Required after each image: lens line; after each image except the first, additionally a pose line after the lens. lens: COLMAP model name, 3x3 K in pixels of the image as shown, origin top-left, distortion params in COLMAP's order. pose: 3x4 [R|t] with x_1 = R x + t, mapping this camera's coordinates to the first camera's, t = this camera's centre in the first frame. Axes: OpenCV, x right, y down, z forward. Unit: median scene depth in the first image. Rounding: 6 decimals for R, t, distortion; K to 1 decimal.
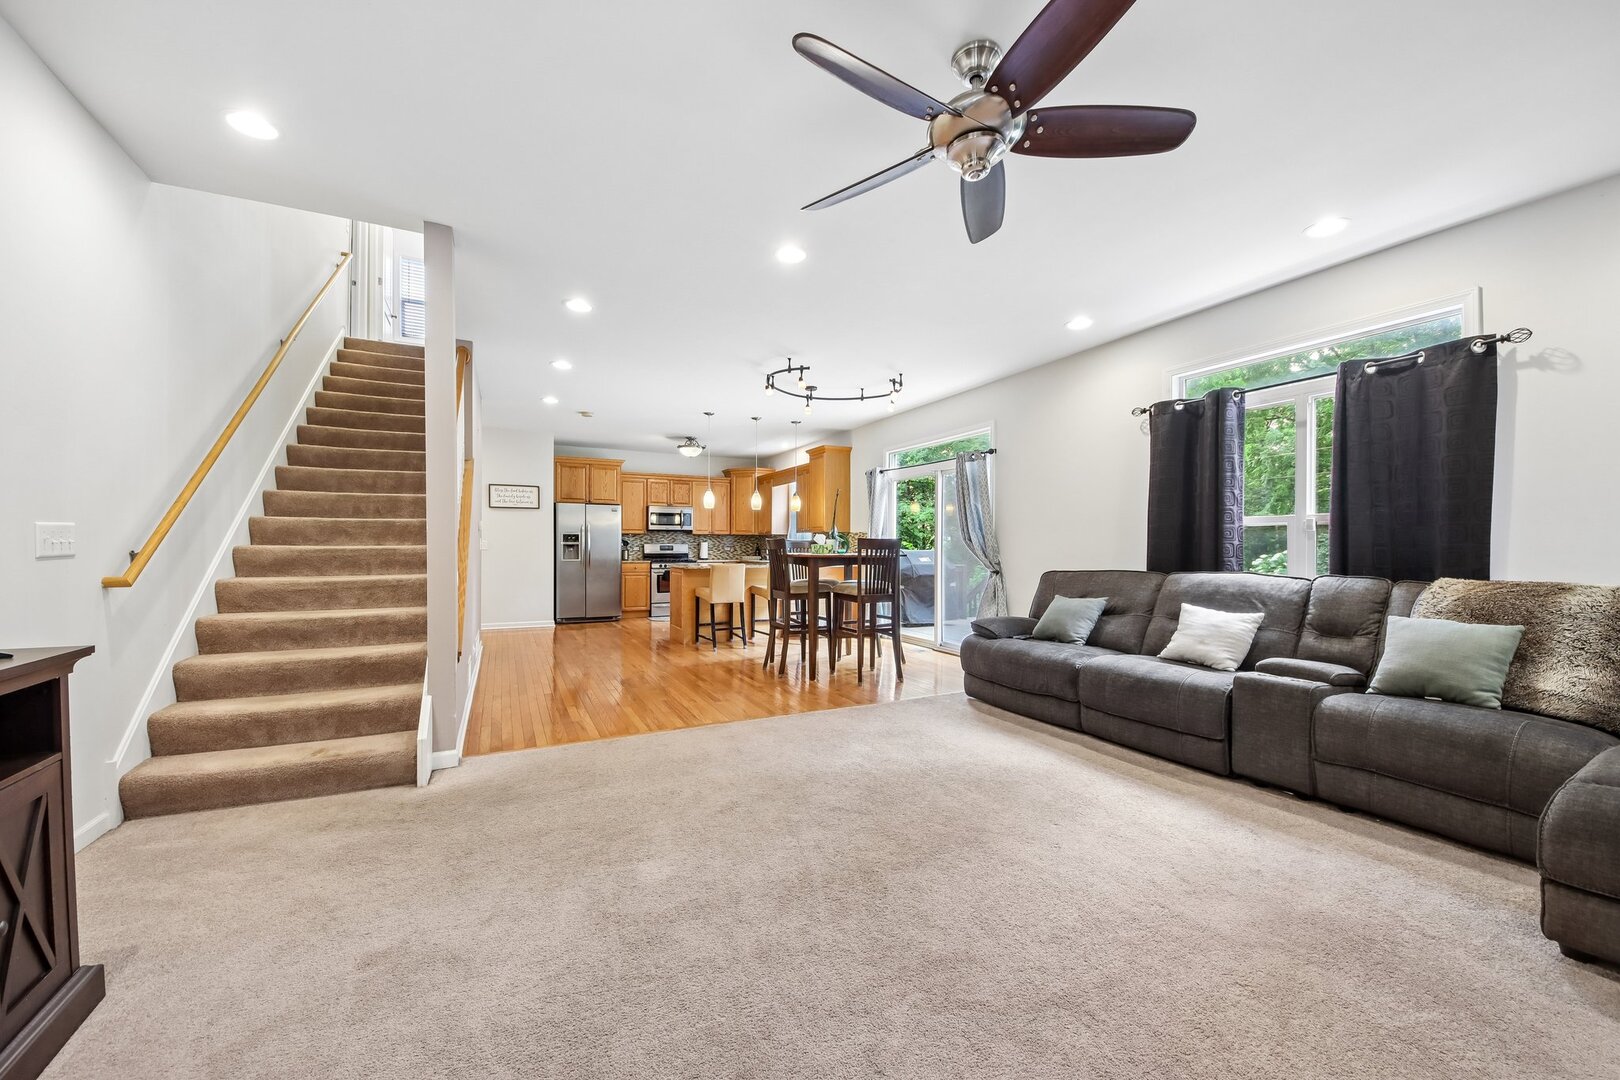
lens RADIAL K [[599.9, 0, 805.2], [0, 599.9, 548.6], [0, 0, 1]] dist [0.047429, -0.034211]
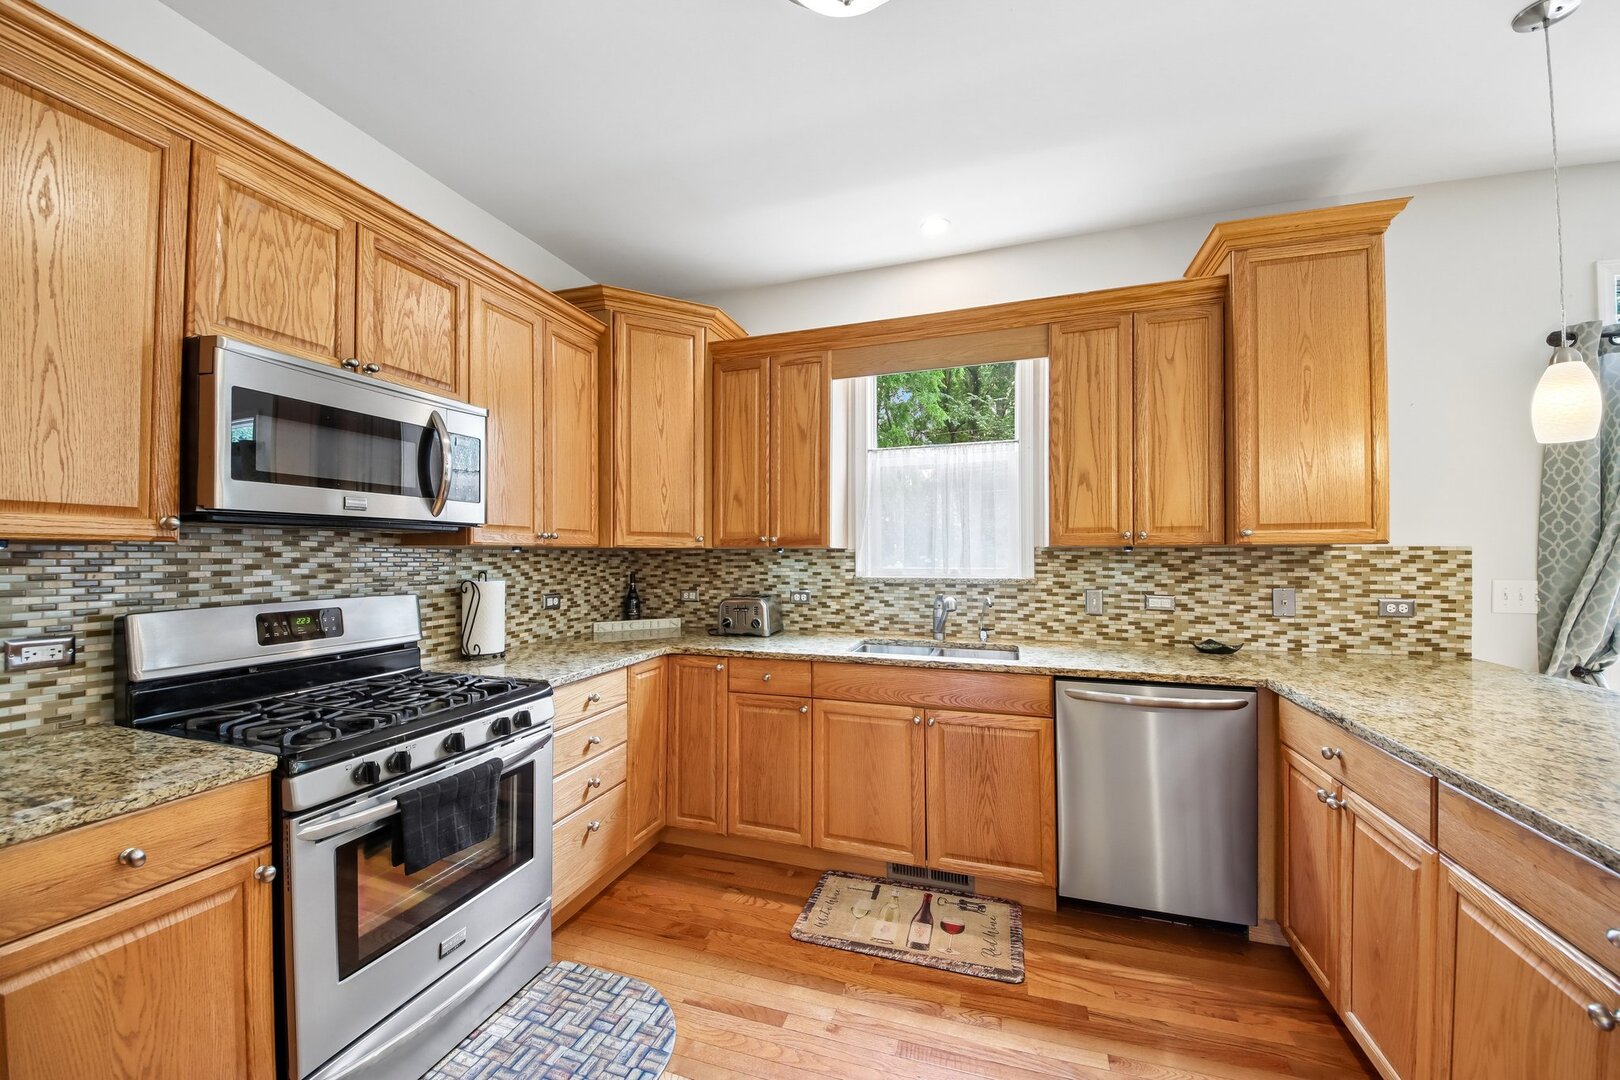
lens RADIAL K [[599.9, 0, 805.2], [0, 599.9, 548.6], [0, 0, 1]] dist [0.047429, -0.034211]
pose [[0.705564, 0.003592, 0.708637, -0.364743], [0.007629, 0.999891, -0.012665, -0.027984], [-0.708605, 0.014342, 0.705460, 1.126047]]
